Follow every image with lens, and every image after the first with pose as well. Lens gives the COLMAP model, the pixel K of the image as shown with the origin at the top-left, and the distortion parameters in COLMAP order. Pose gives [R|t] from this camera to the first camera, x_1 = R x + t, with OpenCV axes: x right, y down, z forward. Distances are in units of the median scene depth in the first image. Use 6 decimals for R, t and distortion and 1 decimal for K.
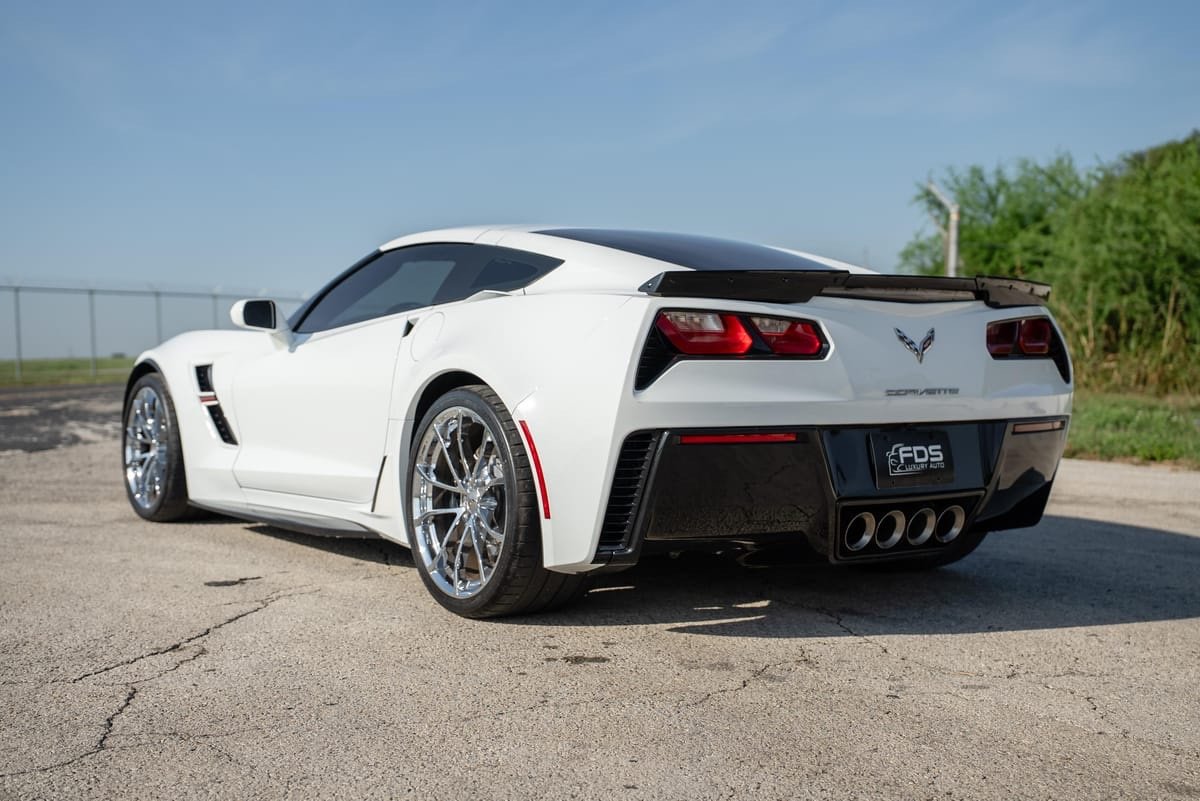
lens RADIAL K [[1539.6, 0, 587.9], [0, 1539.6, 406.7], [0, 0, 1]] dist [0.180257, 0.243732]
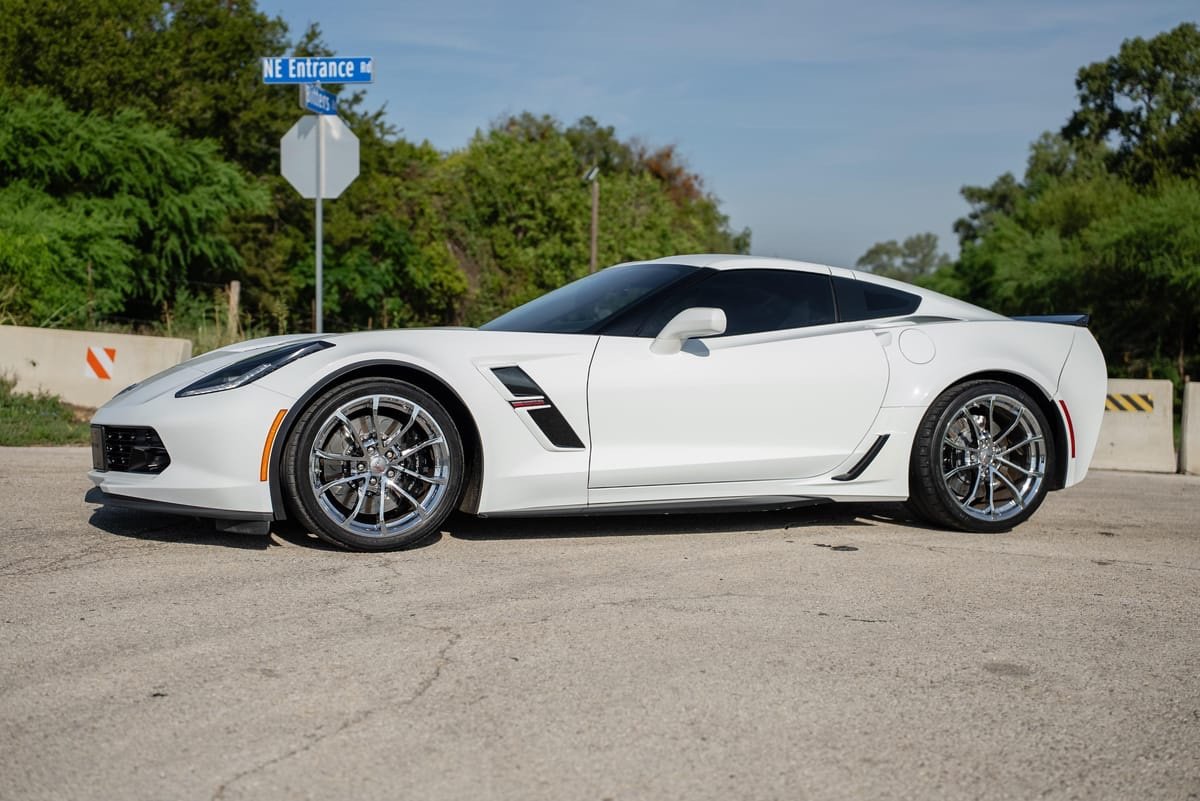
lens RADIAL K [[1539.6, 0, 587.9], [0, 1539.6, 406.7], [0, 0, 1]] dist [0.180257, 0.243732]
pose [[0.200356, -0.030266, 0.979256, -1.655044], [0.025507, 0.999345, 0.025668, -0.037440], [-0.979391, 0.019835, 0.200997, 1.089865]]
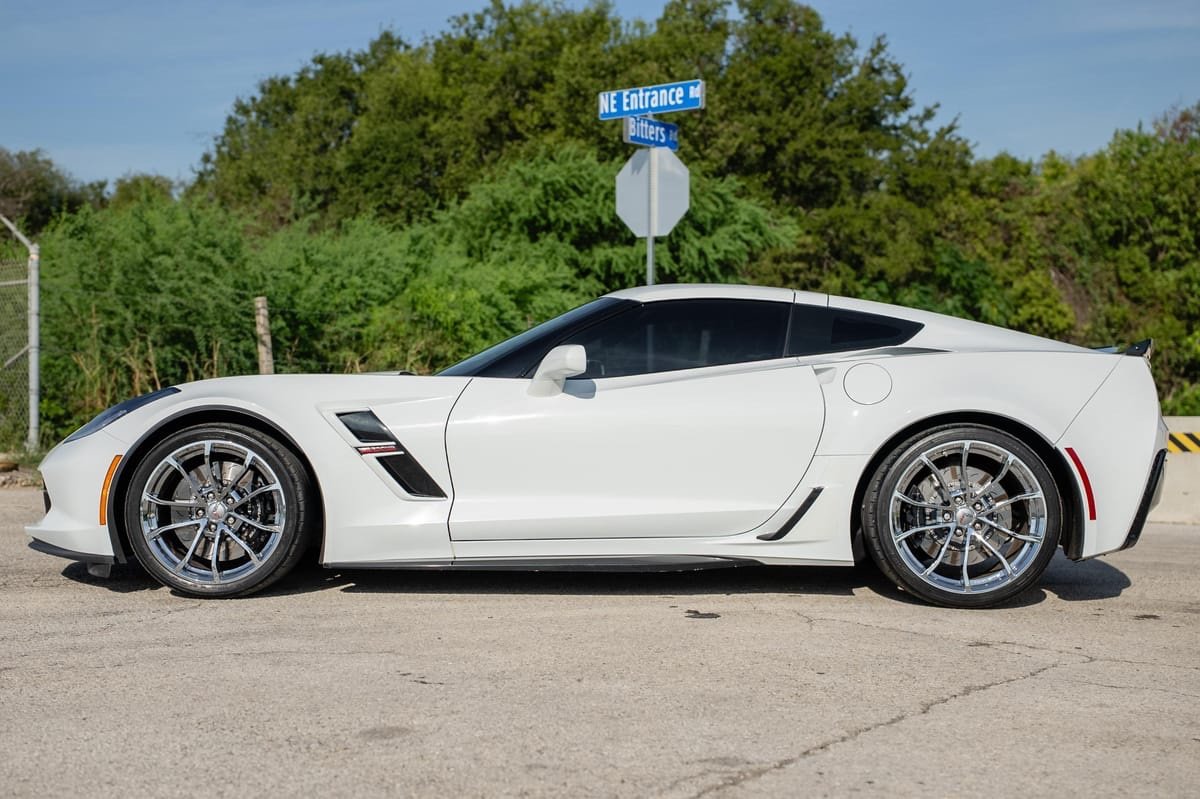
lens RADIAL K [[1733.5, 0, 561.7], [0, 1733.5, 435.5], [0, 0, 1]] dist [0.223963, 0.141238]
pose [[0.596383, -0.014679, 0.802566, -1.414662], [0.029665, 0.999553, -0.003762, -0.008678], [-0.802151, 0.026052, 0.596552, 0.425442]]
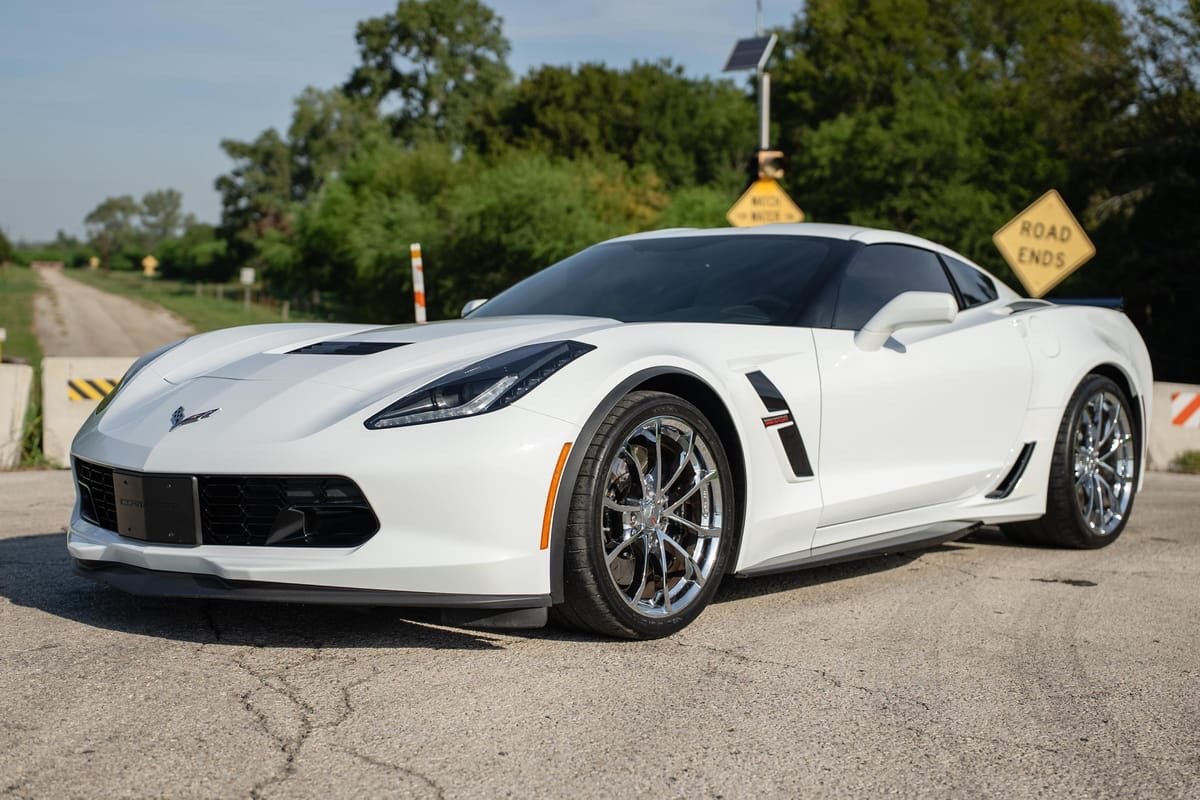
lens RADIAL K [[1712.2, 0, 600.0], [0, 1712.2, 400.0], [0, 0, 1]] dist [0.197241, 0.016312]
pose [[-0.295013, -0.038174, 0.954730, -1.381358], [0.031060, 0.998290, 0.049514, -0.079571], [-0.954988, 0.044261, -0.293323, 1.850737]]
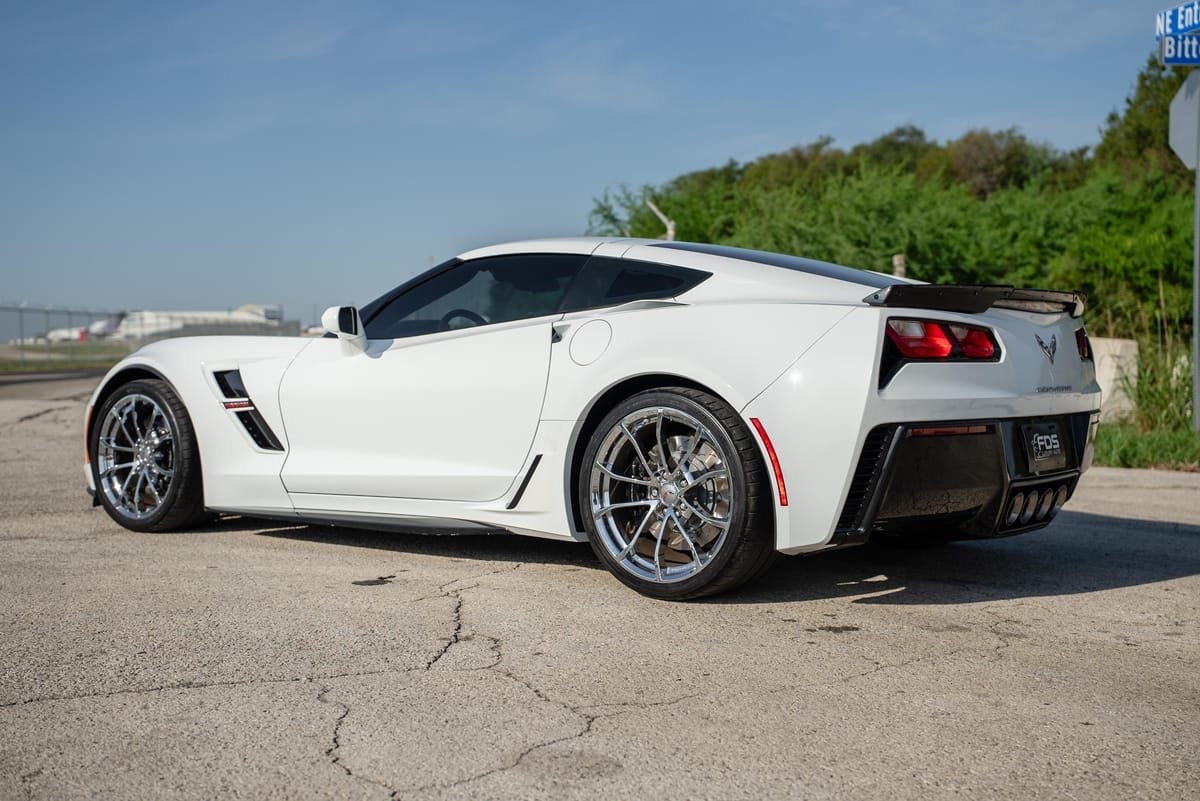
lens RADIAL K [[1539.6, 0, 587.9], [0, 1539.6, 406.7], [0, 0, 1]] dist [0.180257, 0.243732]
pose [[0.954391, -0.012887, 0.298282, -0.460575], [0.013822, 0.999904, -0.001027, 0.000153], [-0.298240, 0.005103, 0.954477, -0.024215]]
